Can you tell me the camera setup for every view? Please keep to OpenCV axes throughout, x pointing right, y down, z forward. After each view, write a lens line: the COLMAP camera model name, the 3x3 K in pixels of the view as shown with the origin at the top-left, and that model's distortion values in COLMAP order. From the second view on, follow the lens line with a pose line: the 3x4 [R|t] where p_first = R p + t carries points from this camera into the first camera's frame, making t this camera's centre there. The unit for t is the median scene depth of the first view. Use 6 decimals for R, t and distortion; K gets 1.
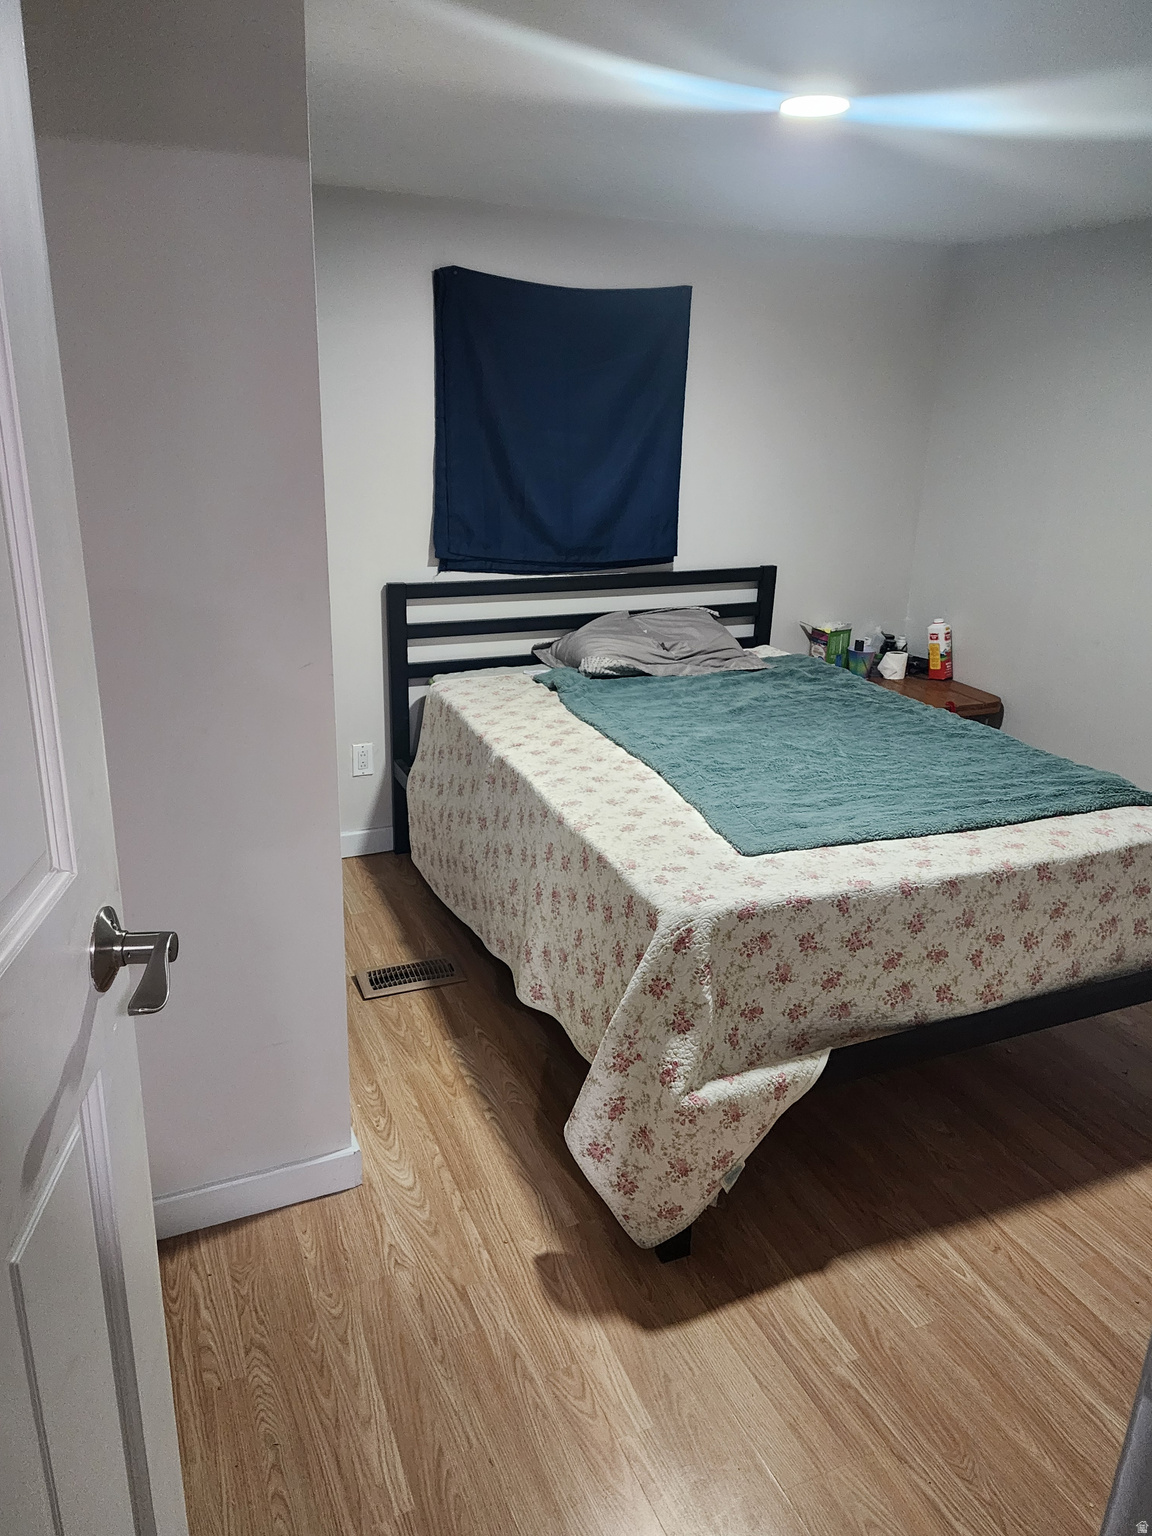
lens RADIAL K [[1055.0, 0, 576.0], [0, 1055.0, 768.0], [0, 0, 1]] dist [0.085348, -0.047953]
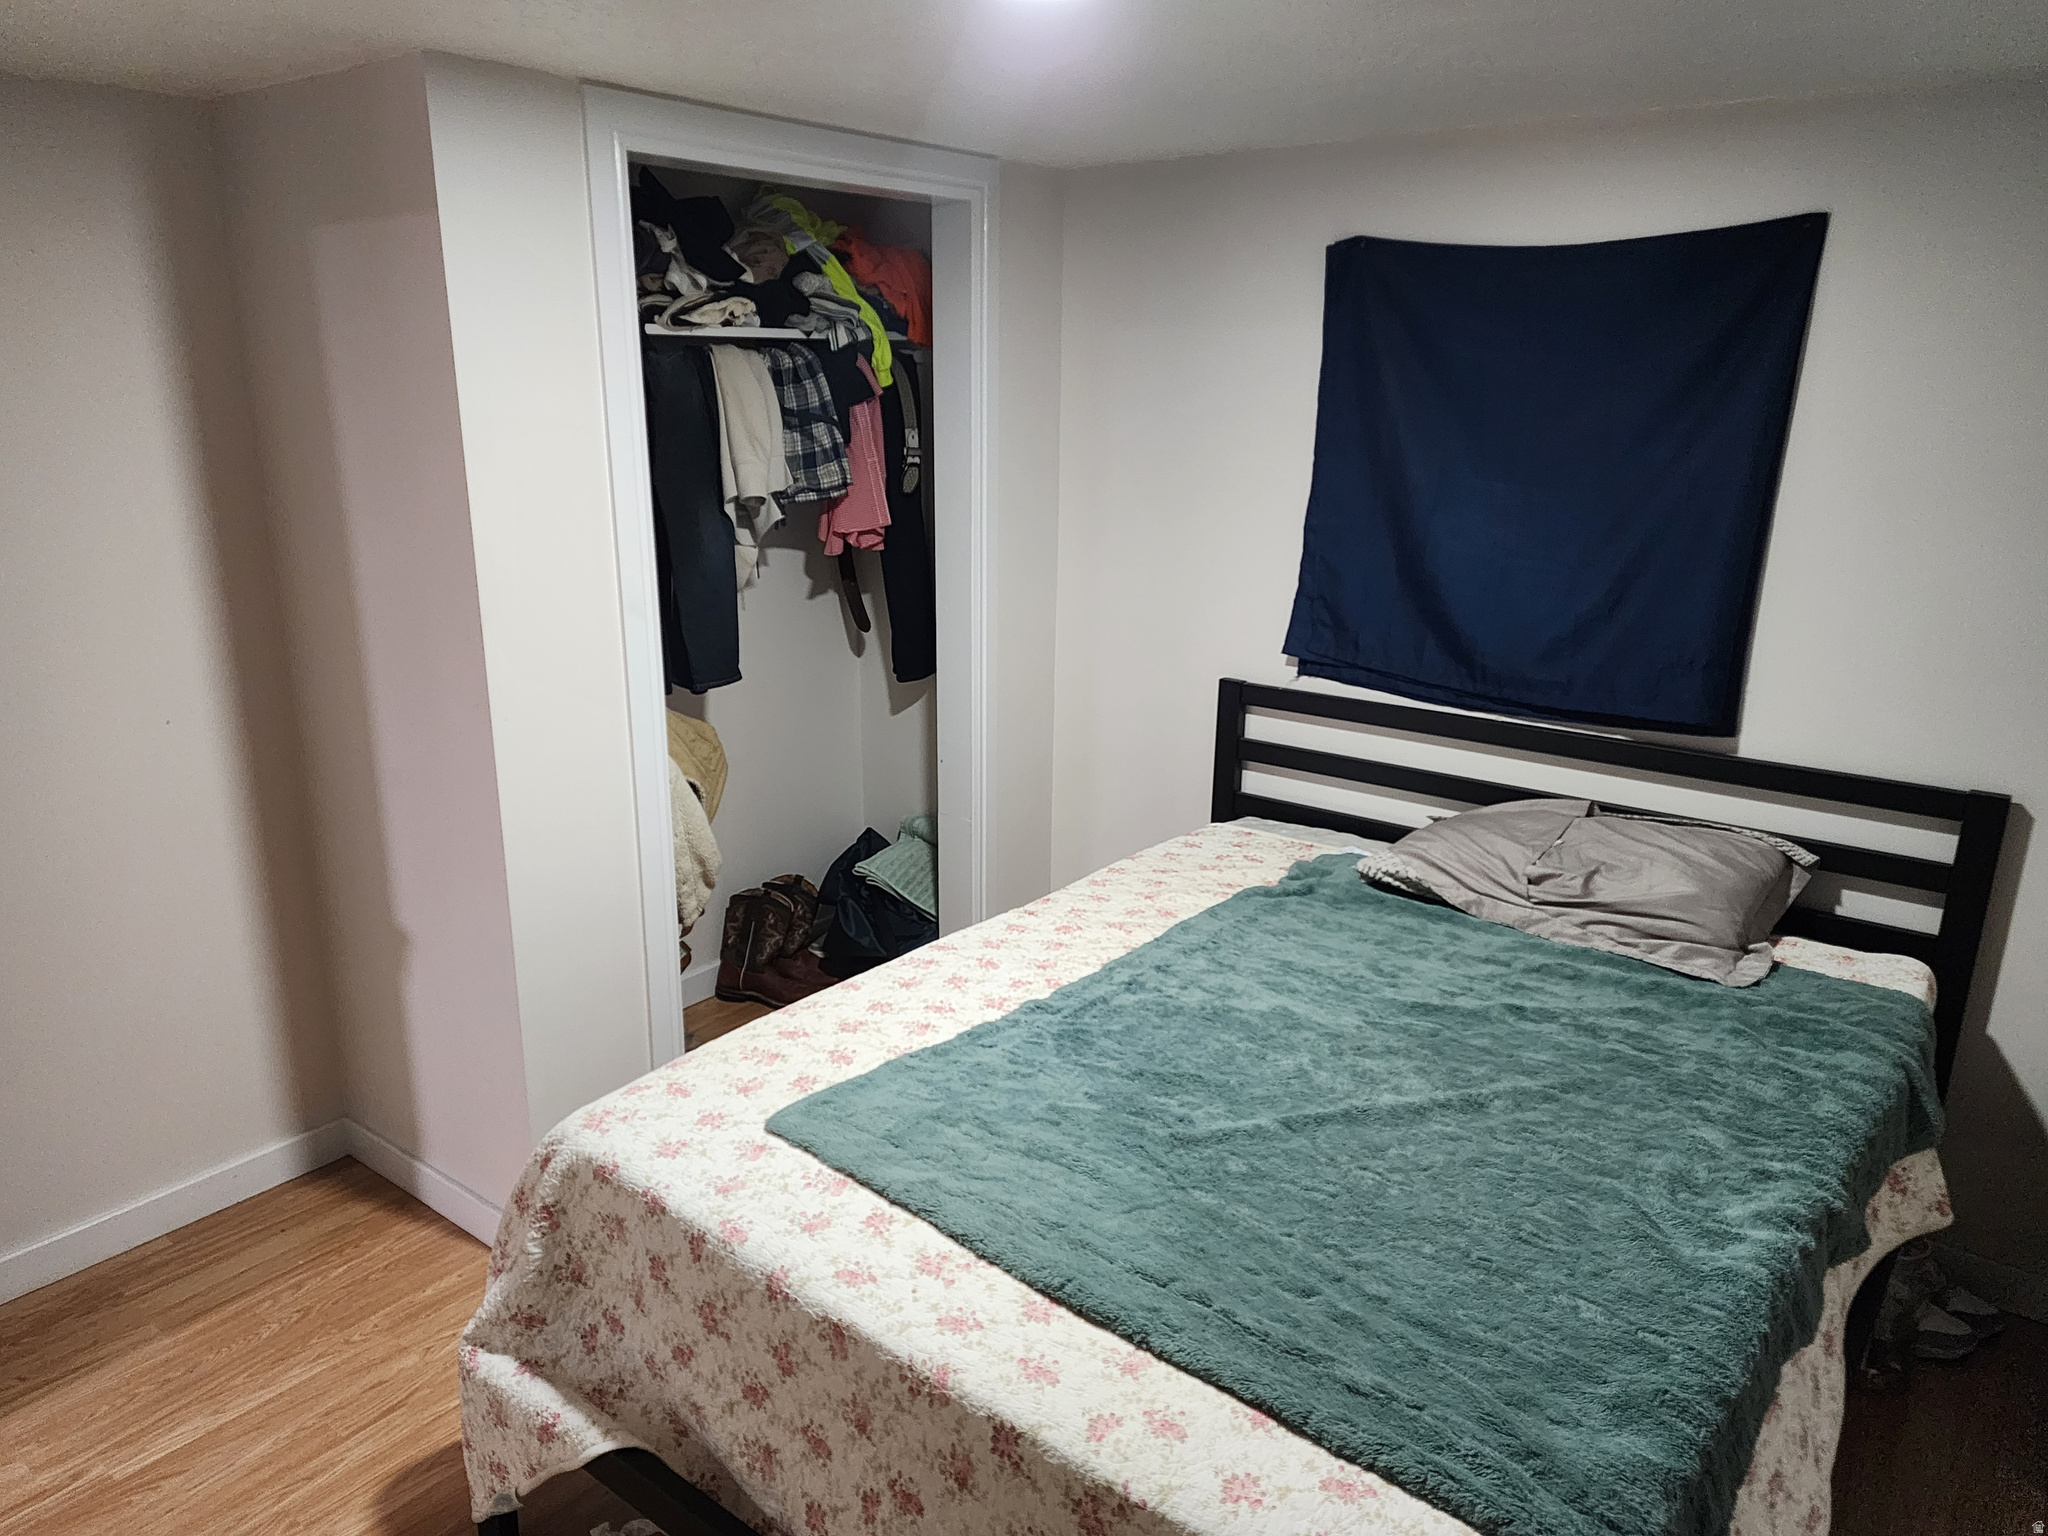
lens RADIAL K [[1406.6, 0, 1027.5], [0, 1406.6, 801.9], [0, 0, 1]] dist [0.085348, -0.047953]
pose [[0.465779, 0.241943, -0.851184, 0.634938], [-0.287209, 0.951156, 0.113196, -0.173652], [0.836996, 0.191743, 0.512516, 0.434876]]
